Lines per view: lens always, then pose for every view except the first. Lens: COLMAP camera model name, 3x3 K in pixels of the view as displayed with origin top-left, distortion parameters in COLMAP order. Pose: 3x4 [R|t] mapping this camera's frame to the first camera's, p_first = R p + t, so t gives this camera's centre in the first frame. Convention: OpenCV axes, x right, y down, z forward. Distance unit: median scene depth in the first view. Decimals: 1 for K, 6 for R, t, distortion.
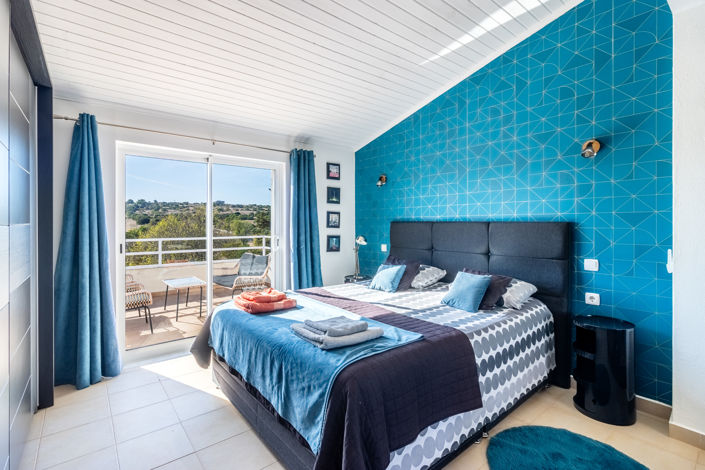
lens RADIAL K [[331.3, 0, 362.4], [0, 331.3, 220.9], [0, 0, 1]] dist [-0.004671, -0.000318]
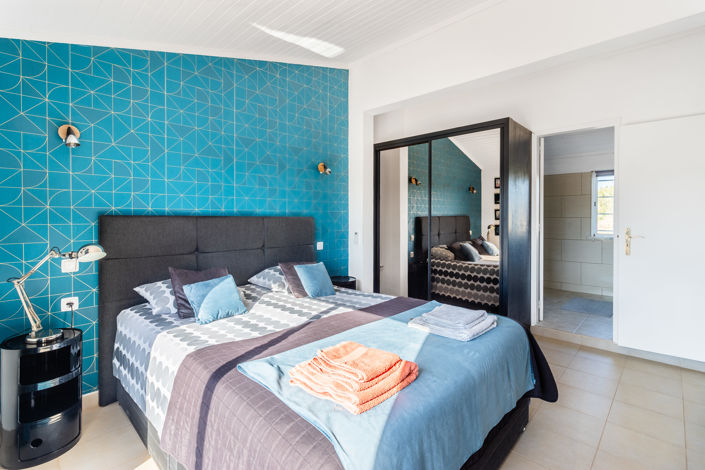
lens RADIAL K [[331.3, 0, 366.2], [0, 331.3, 223.9], [0, 0, 1]] dist [-0.004671, -0.000318]
pose [[-0.127334, -0.014944, 0.991747, -0.539648], [-0.005722, 0.999881, 0.014332, 0.006951], [-0.991843, -0.003850, -0.127405, 0.637735]]
